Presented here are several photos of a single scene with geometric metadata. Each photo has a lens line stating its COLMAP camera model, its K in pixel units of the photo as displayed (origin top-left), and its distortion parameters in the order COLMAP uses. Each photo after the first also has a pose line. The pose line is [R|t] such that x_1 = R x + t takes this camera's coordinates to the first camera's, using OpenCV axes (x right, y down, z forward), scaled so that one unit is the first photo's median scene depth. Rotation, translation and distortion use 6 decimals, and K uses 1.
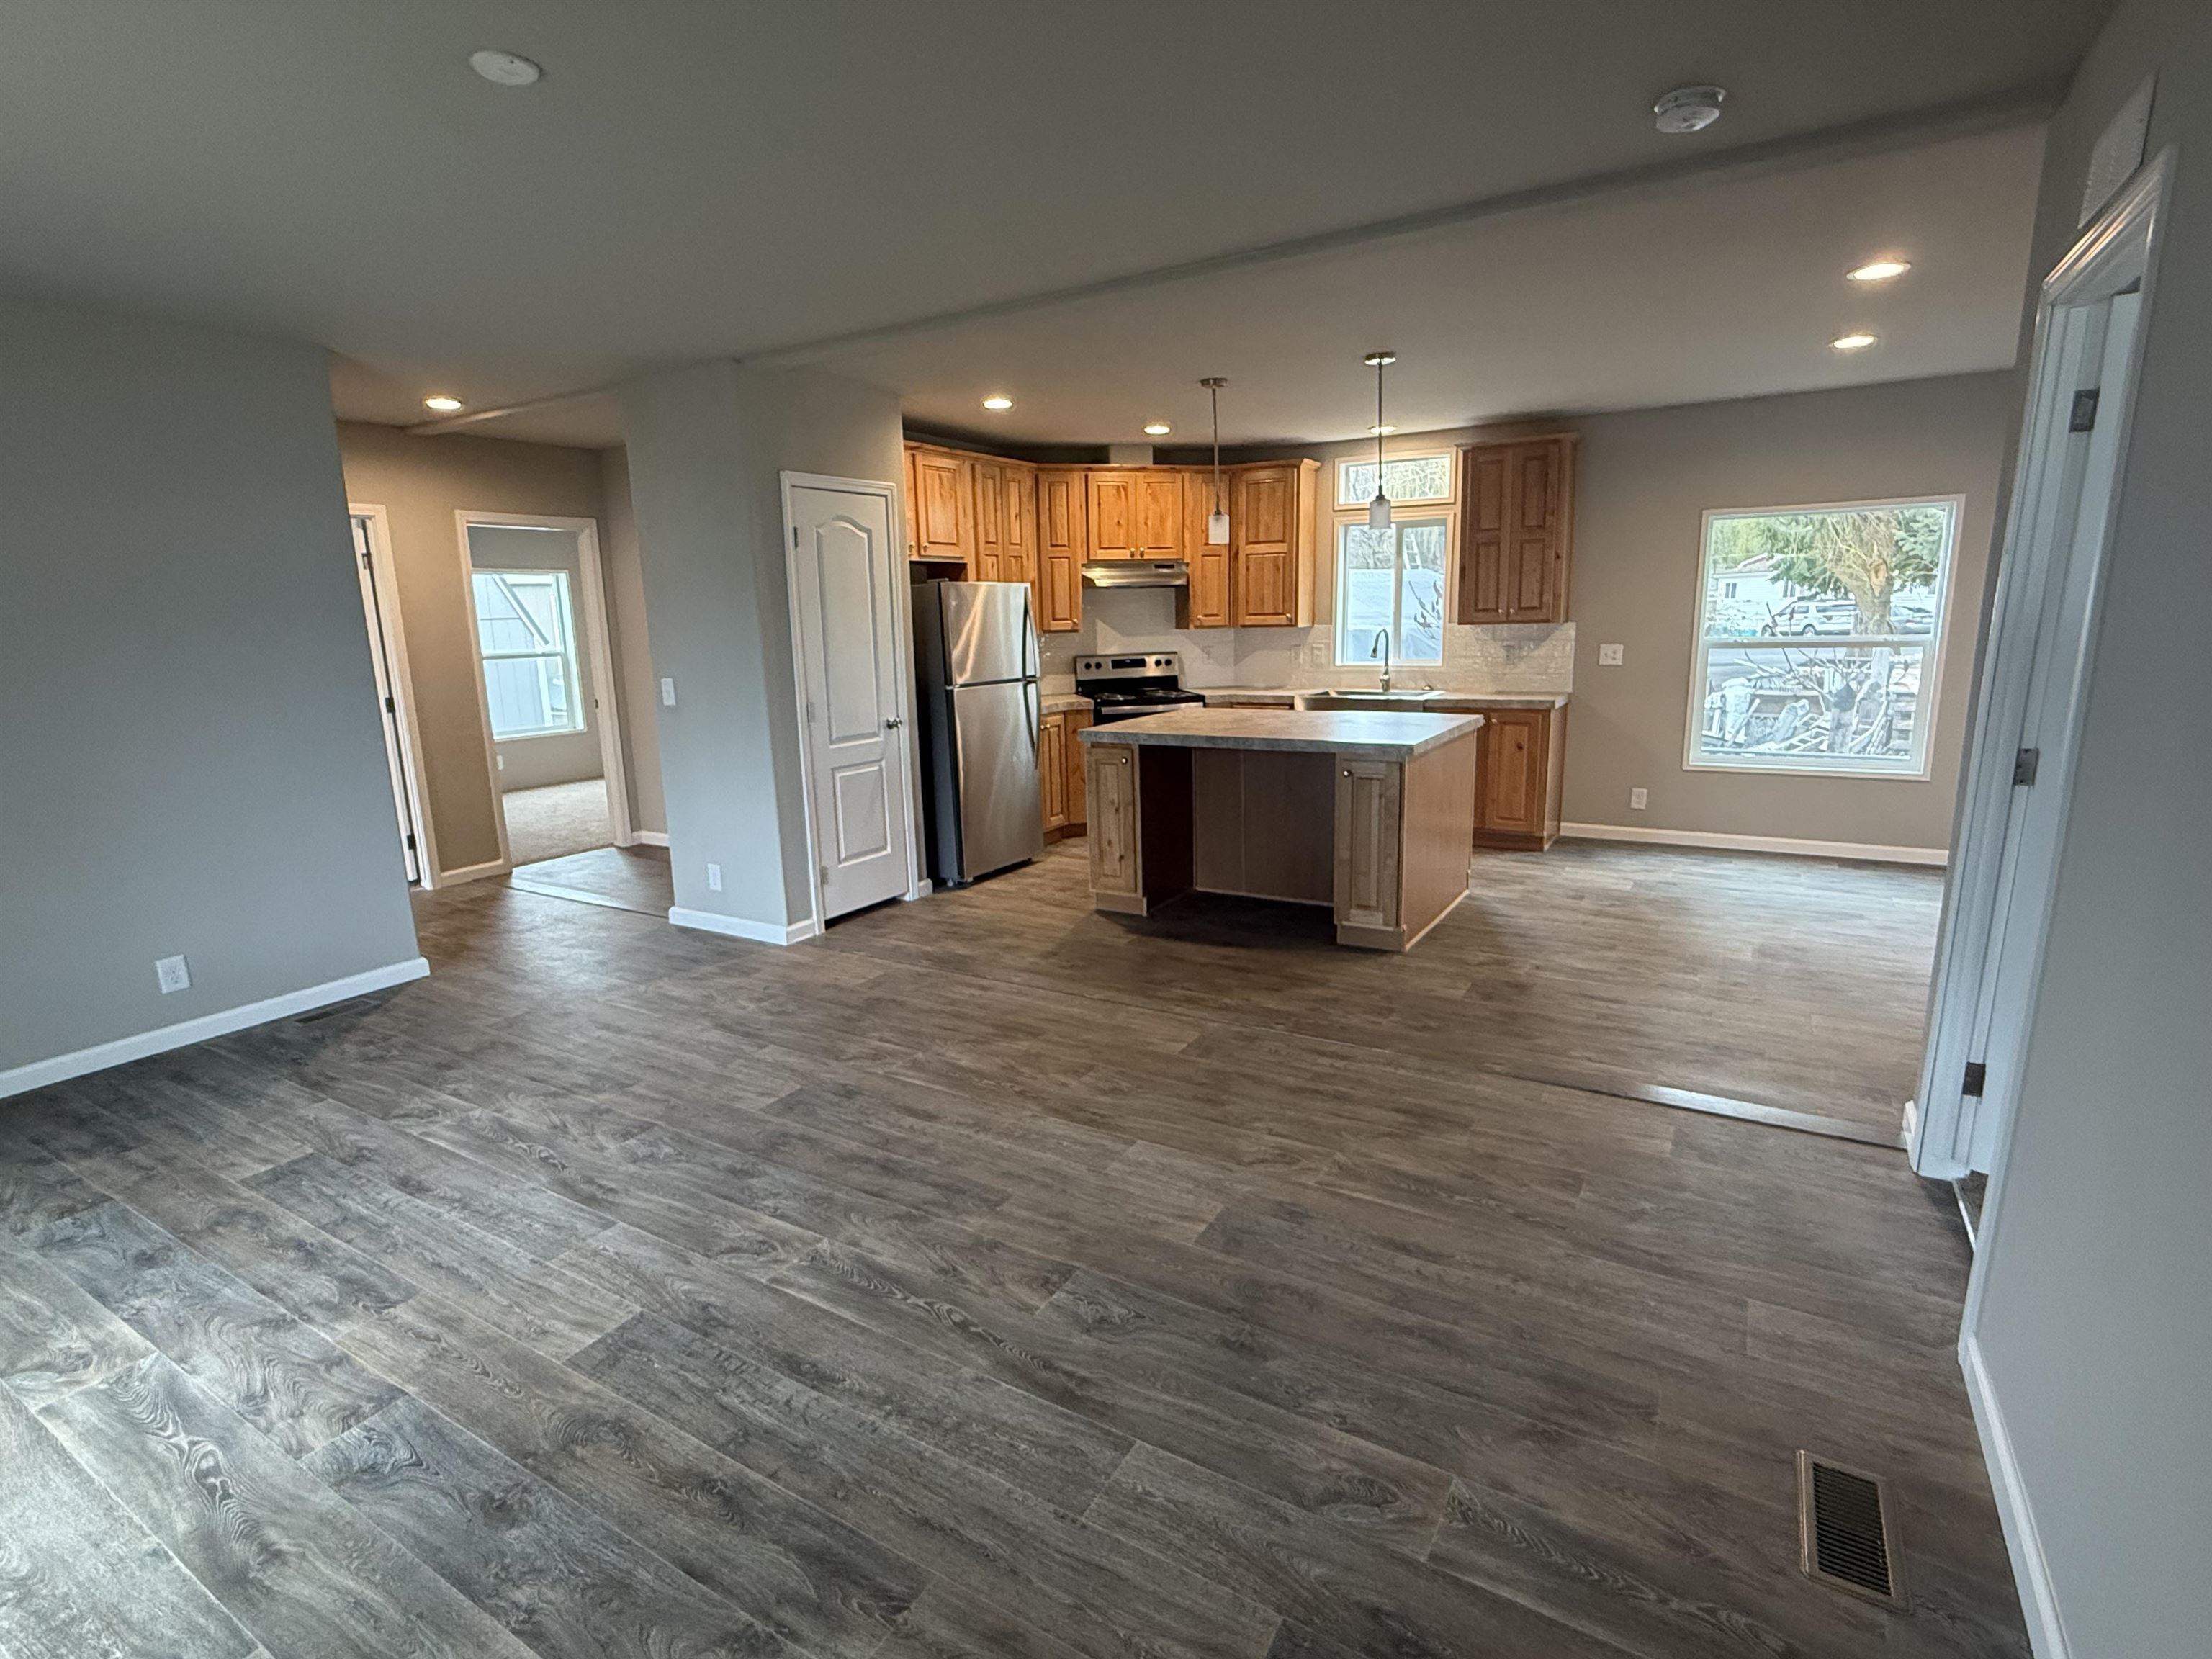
lens RADIAL K [[1075.1, 0, 1103.2], [0, 1075.1, 830.2], [0, 0, 1]] dist [-0.000957, -0.000216]
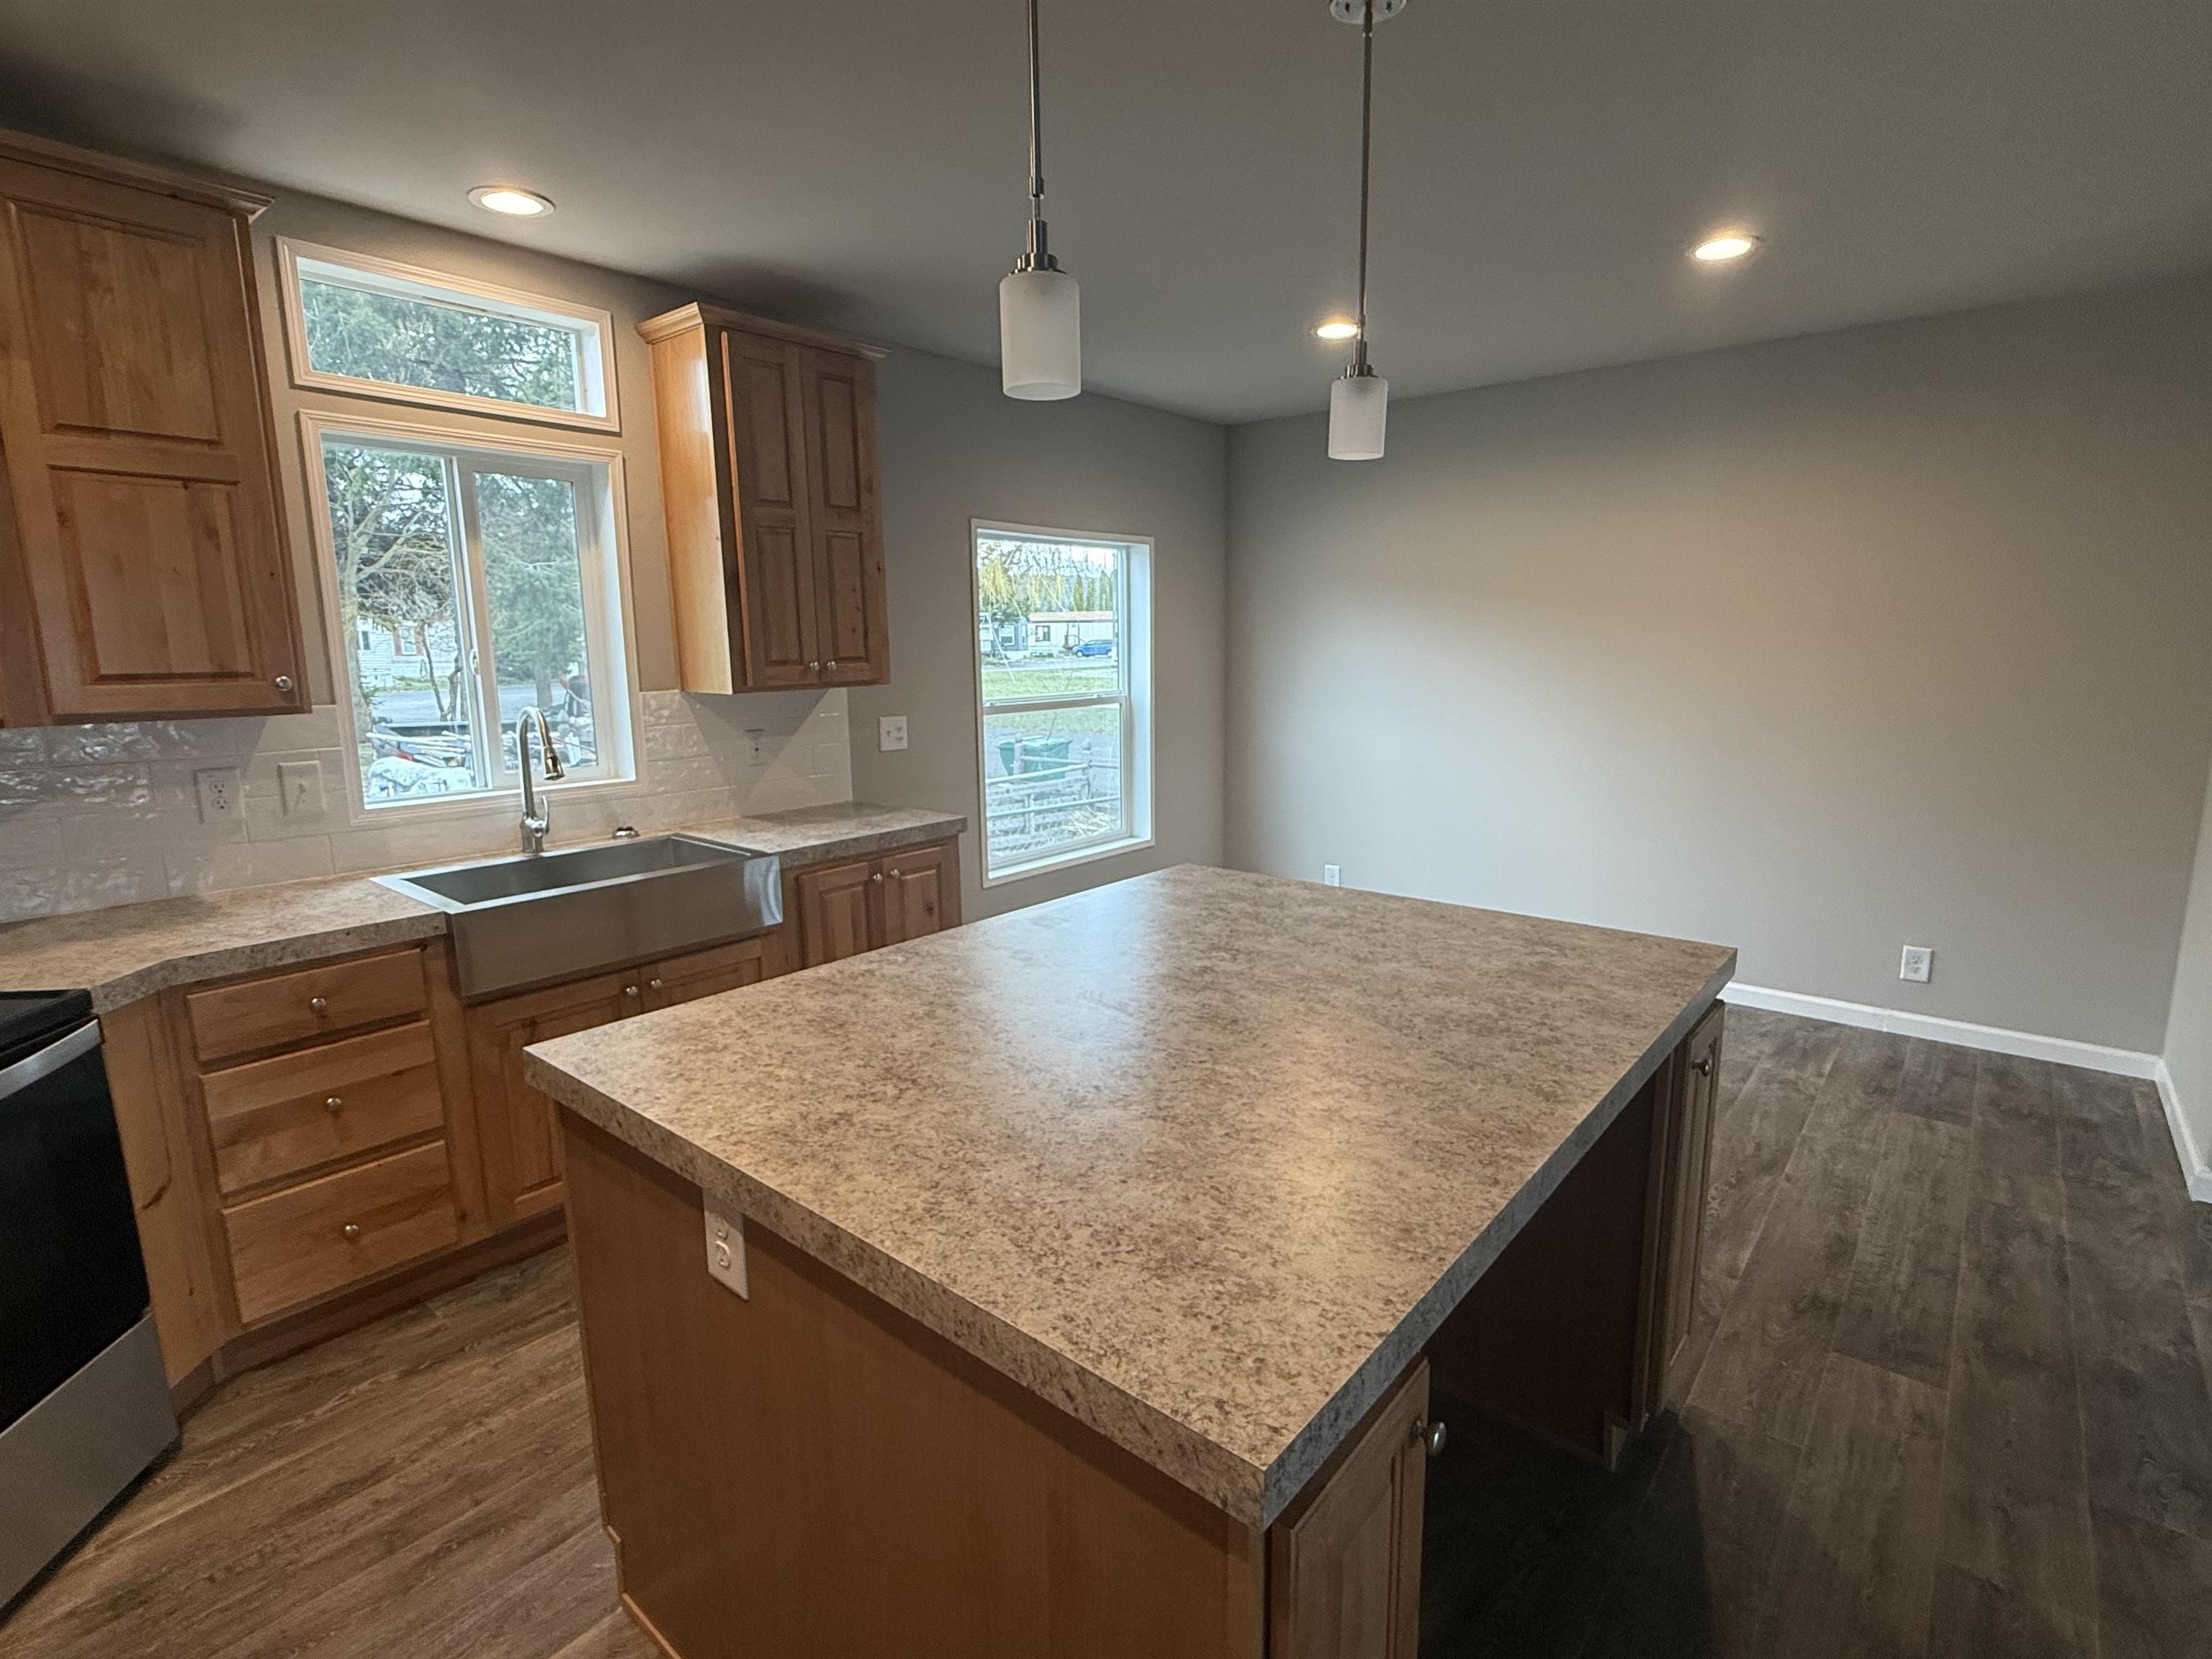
lens RADIAL K [[1075.1, 0, 1105.3], [0, 1075.1, 831.0], [0, 0, 1]] dist [-0.000957, -0.000216]
pose [[0.153341, -0.149611, 0.976782, -0.340688], [0.207215, 0.971364, 0.116251, -0.048277], [-0.966203, 0.184577, 0.179952, 0.276896]]
